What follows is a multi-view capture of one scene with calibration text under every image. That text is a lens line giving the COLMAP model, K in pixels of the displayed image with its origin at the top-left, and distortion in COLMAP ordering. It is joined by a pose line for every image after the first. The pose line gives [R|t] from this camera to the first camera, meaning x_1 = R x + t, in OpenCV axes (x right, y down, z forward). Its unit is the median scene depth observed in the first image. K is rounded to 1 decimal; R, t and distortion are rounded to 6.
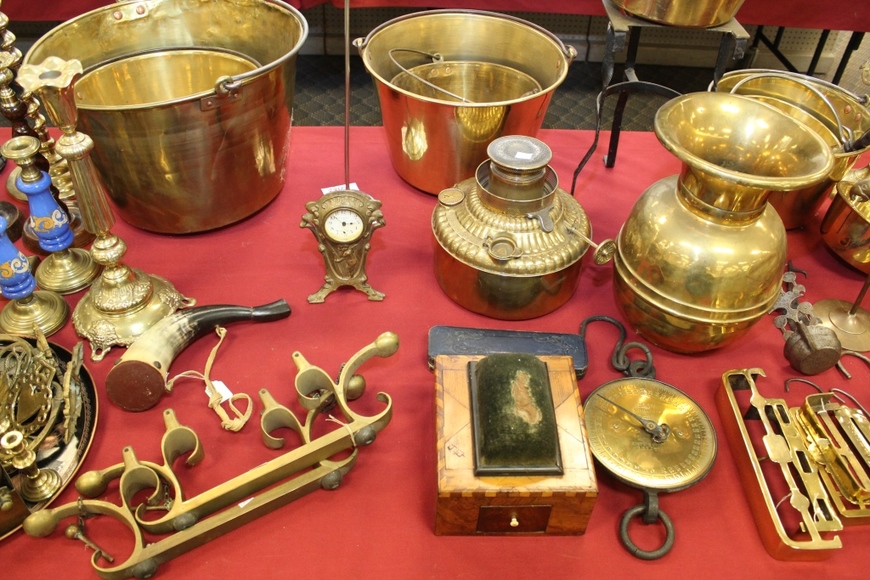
lens RADIAL K [[703.2, 0, 435.0], [0, 703.2, 290.0], [0, 0, 1]] dist [-0.155288, 0.116219]
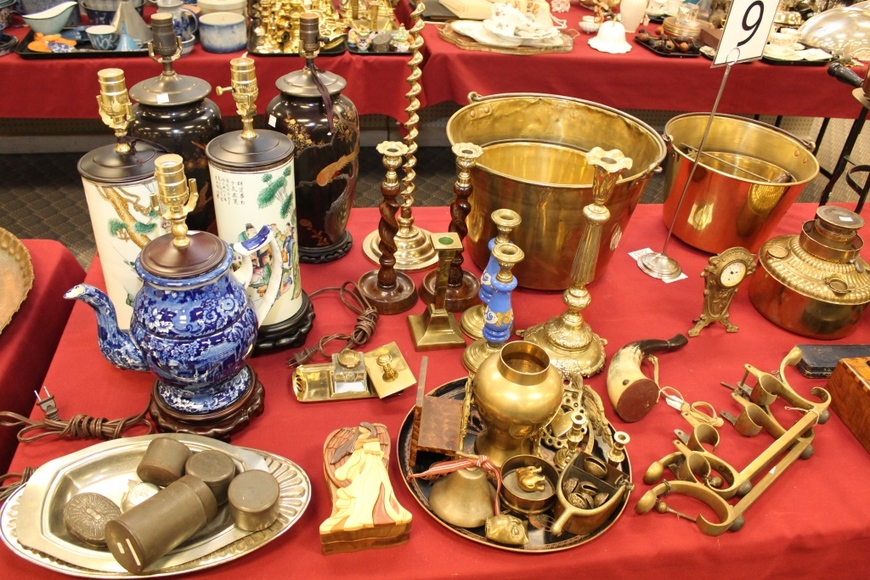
lens RADIAL K [[703.2, 0, 435.0], [0, 703.2, 290.0], [0, 0, 1]] dist [-0.155288, 0.116219]
pose [[0.991478, -0.045730, 0.121985, -0.819922], [0.060375, 0.991032, -0.119204, 0.058055], [-0.115440, 0.125552, 0.985348, -0.211172]]
